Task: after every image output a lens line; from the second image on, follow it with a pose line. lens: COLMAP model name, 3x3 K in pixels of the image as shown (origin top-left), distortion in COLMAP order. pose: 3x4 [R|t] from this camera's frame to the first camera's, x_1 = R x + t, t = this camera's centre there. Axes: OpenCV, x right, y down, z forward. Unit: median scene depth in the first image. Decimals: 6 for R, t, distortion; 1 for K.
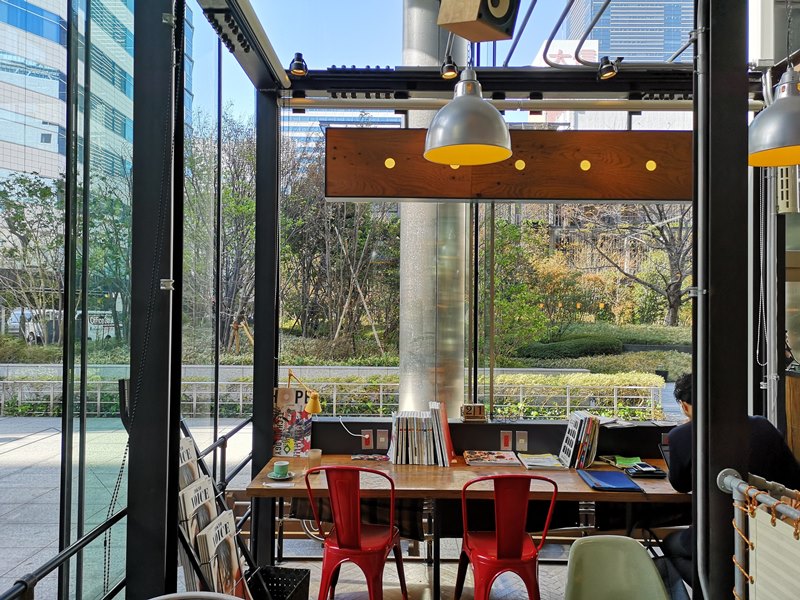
lens RADIAL K [[634.2, 0, 400.0], [0, 634.2, 300.0], [0, 0, 1]] dist [-0.000091, -0.001243]
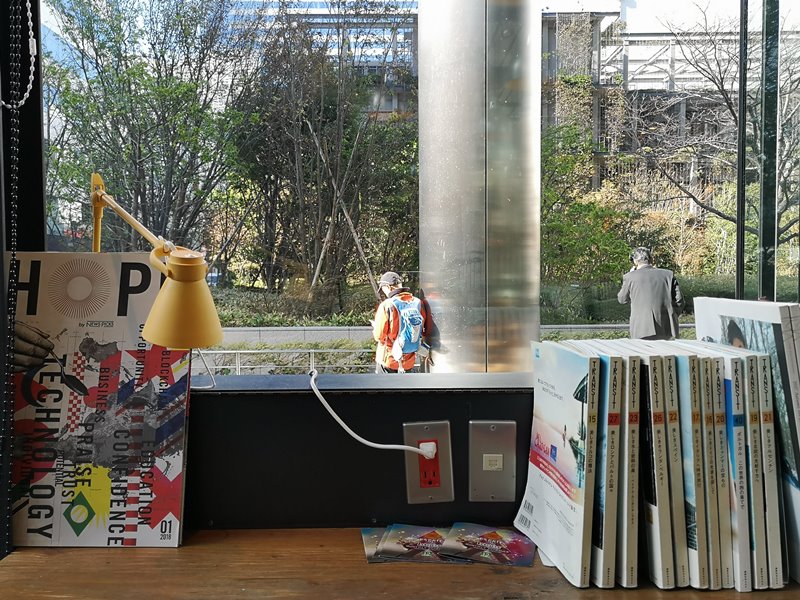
lens RADIAL K [[800.1, 0, 400.0], [0, 800.1, 300.0], [0, 0, 1]] dist [0.006609, 0.008904]
pose [[0.999825, -0.018012, 0.005106, -0.062744], [0.017721, 0.998481, 0.052167, 0.144310], [-0.006038, -0.052067, 0.998625, 0.708190]]
